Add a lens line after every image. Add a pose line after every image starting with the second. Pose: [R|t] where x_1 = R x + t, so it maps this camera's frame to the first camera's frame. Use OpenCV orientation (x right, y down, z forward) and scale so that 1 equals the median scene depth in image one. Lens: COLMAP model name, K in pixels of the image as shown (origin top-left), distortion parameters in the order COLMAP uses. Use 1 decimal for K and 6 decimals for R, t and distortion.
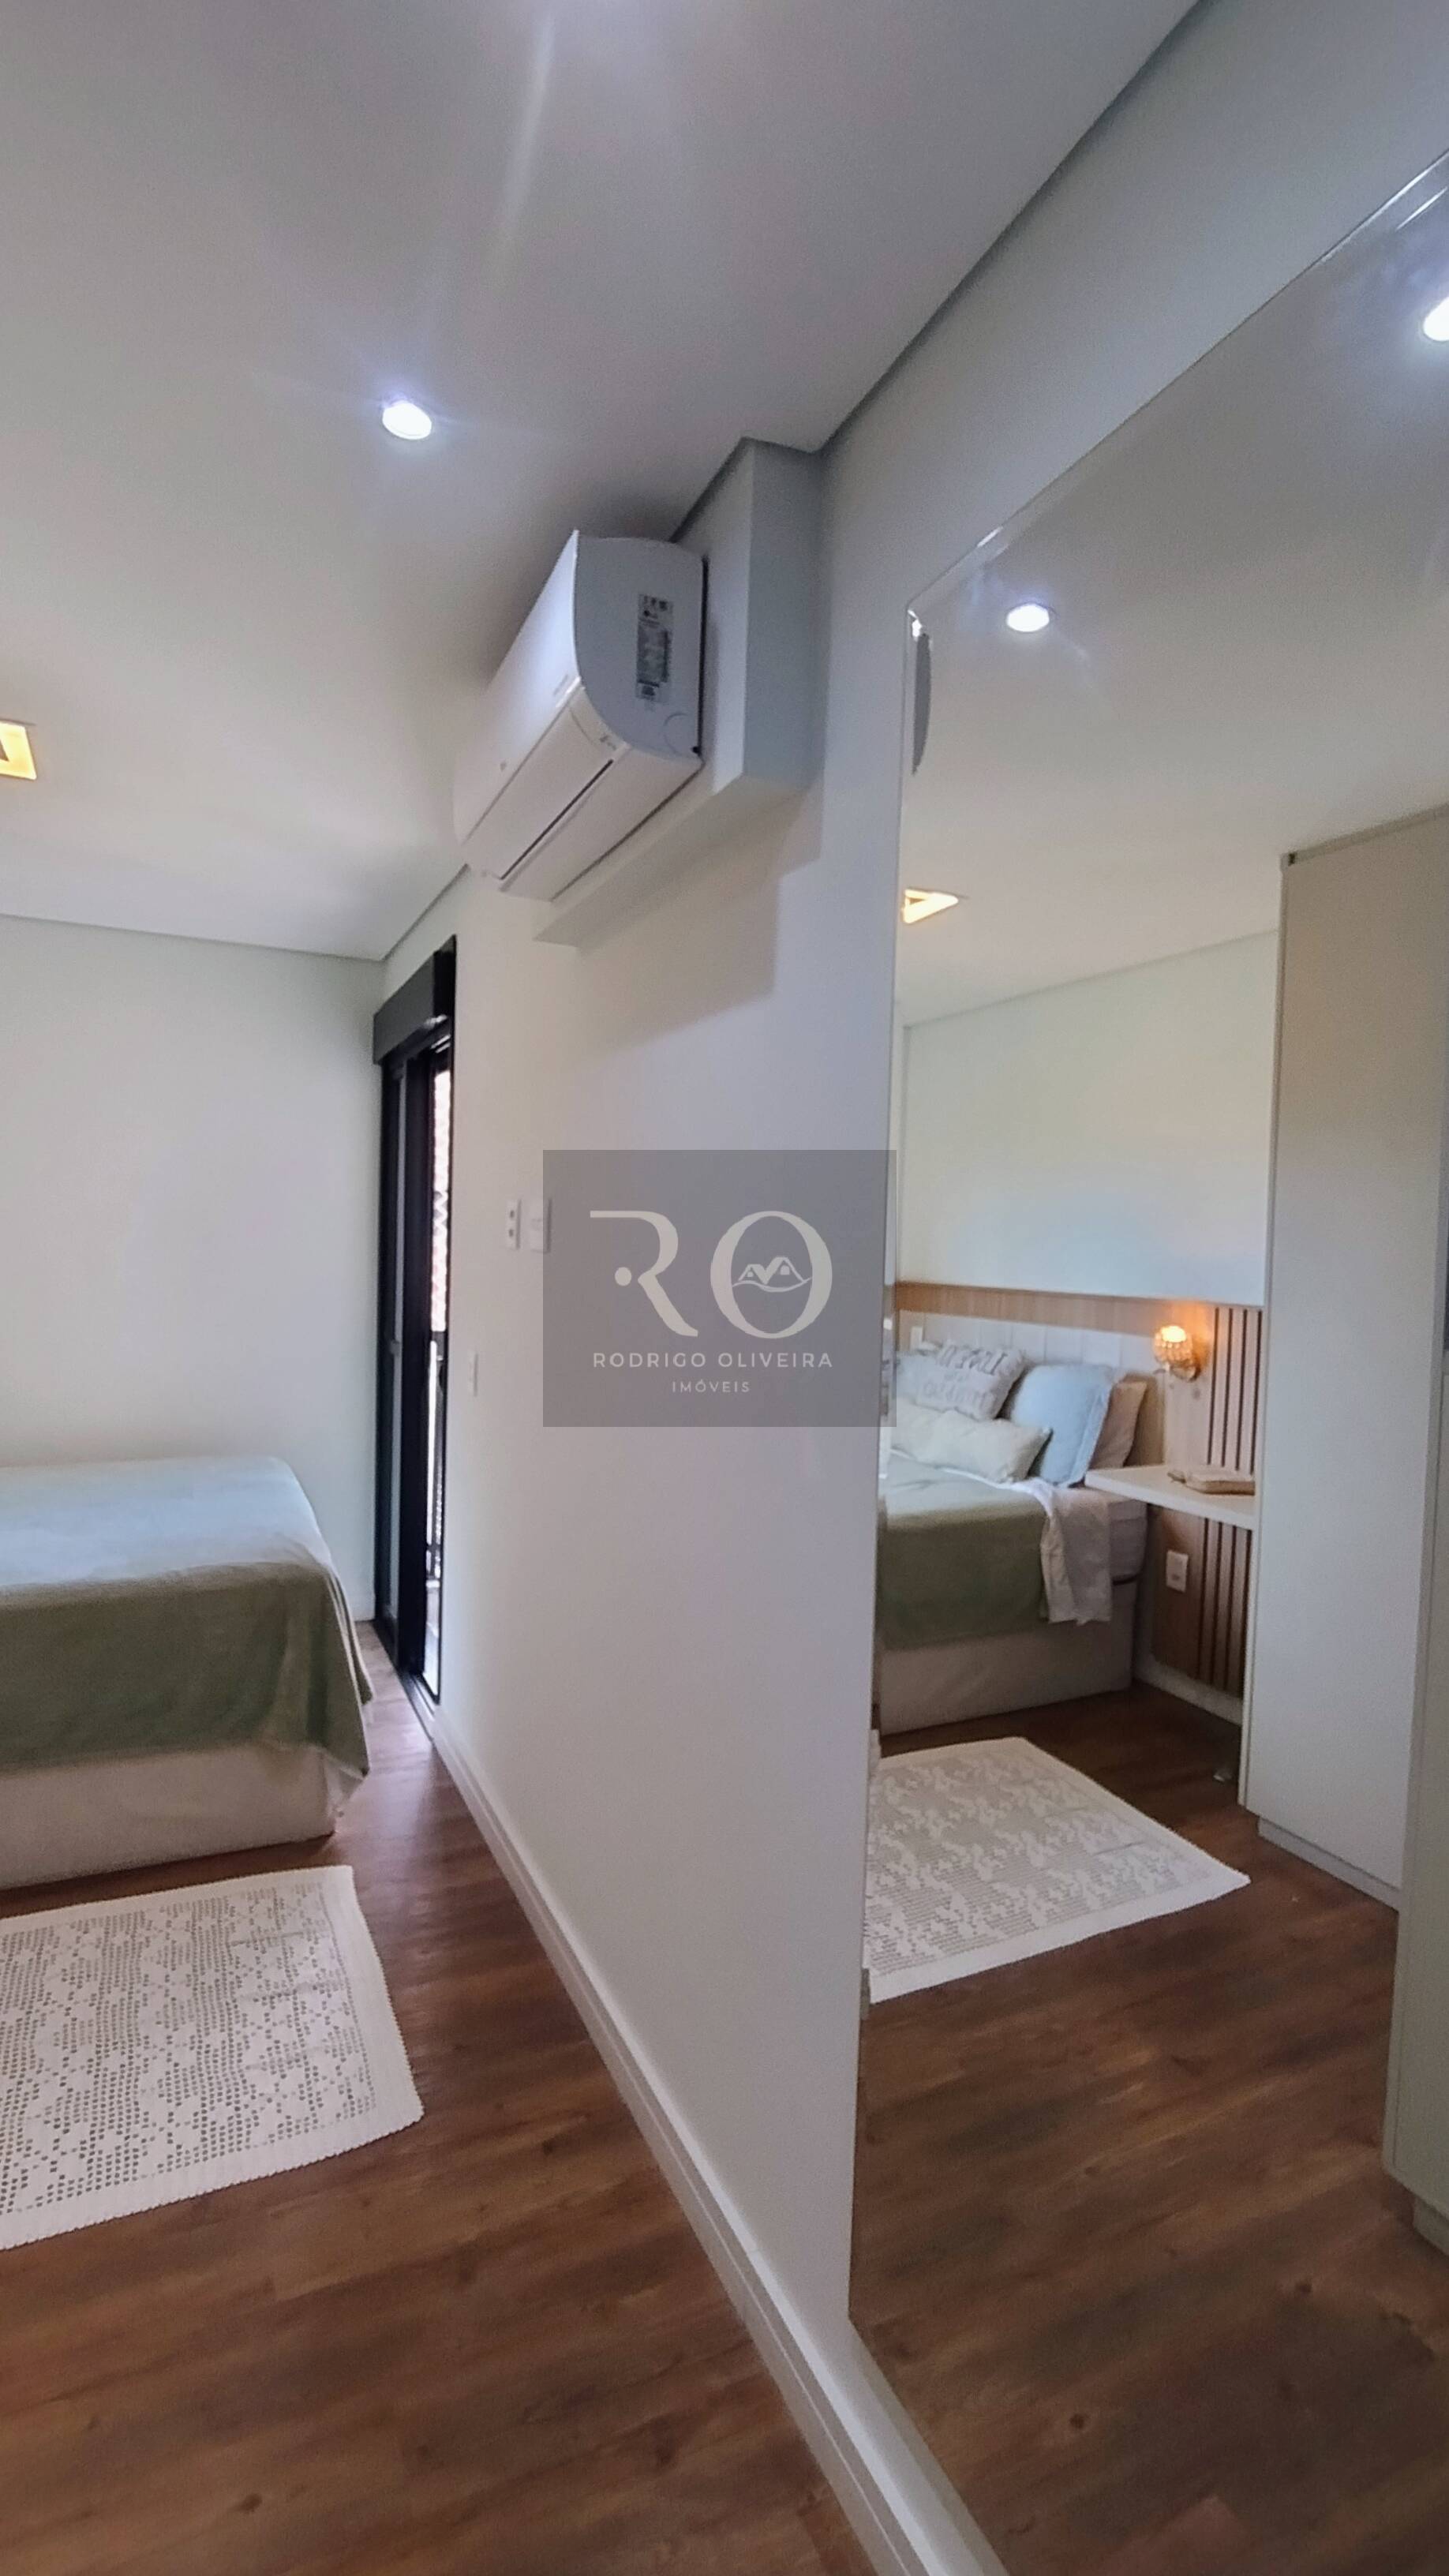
lens RADIAL K [[1182.8, 0, 718.7], [0, 1182.8, 1285.7], [0, 0, 1]] dist [-0.005306, 0.002480]
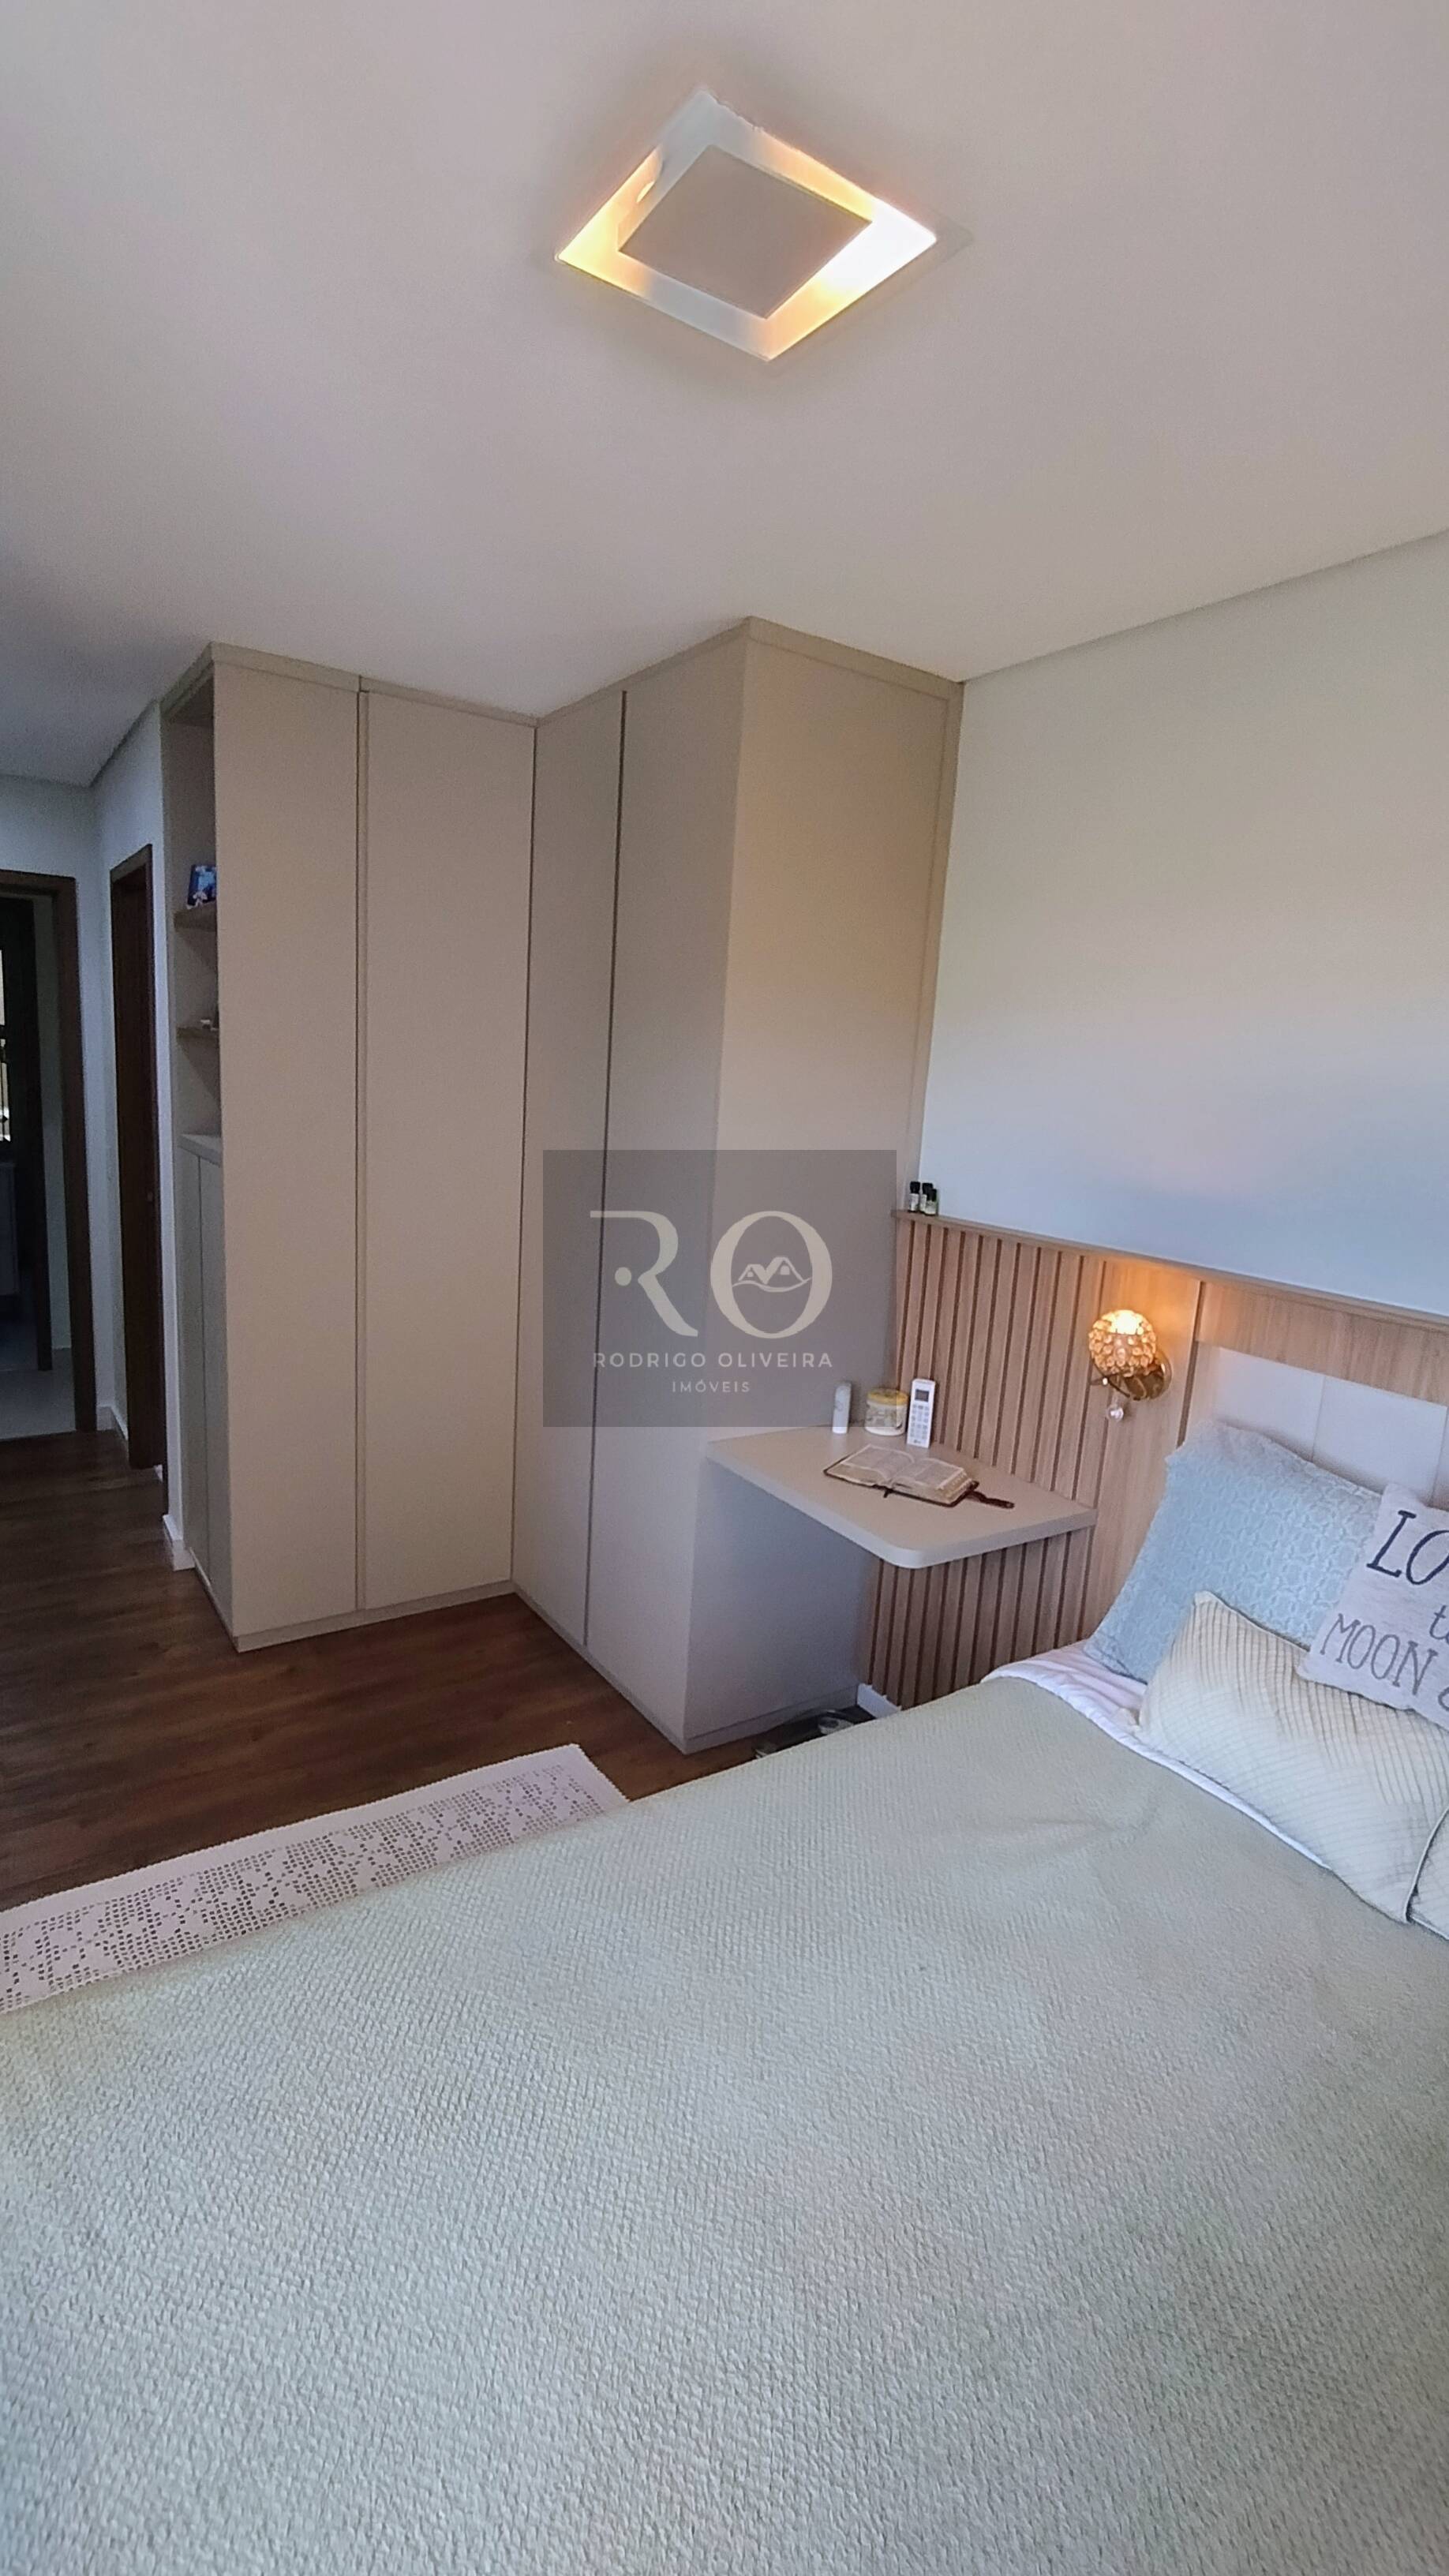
lens RADIAL K [[1182.8, 0, 718.7], [0, 1182.8, 1285.7], [0, 0, 1]] dist [-0.005306, 0.002480]
pose [[-0.984607, -0.057151, -0.165174, -0.685373], [-0.093276, 0.971020, 0.220045, -0.162844], [0.147811, 0.232065, -0.961404, 1.848683]]
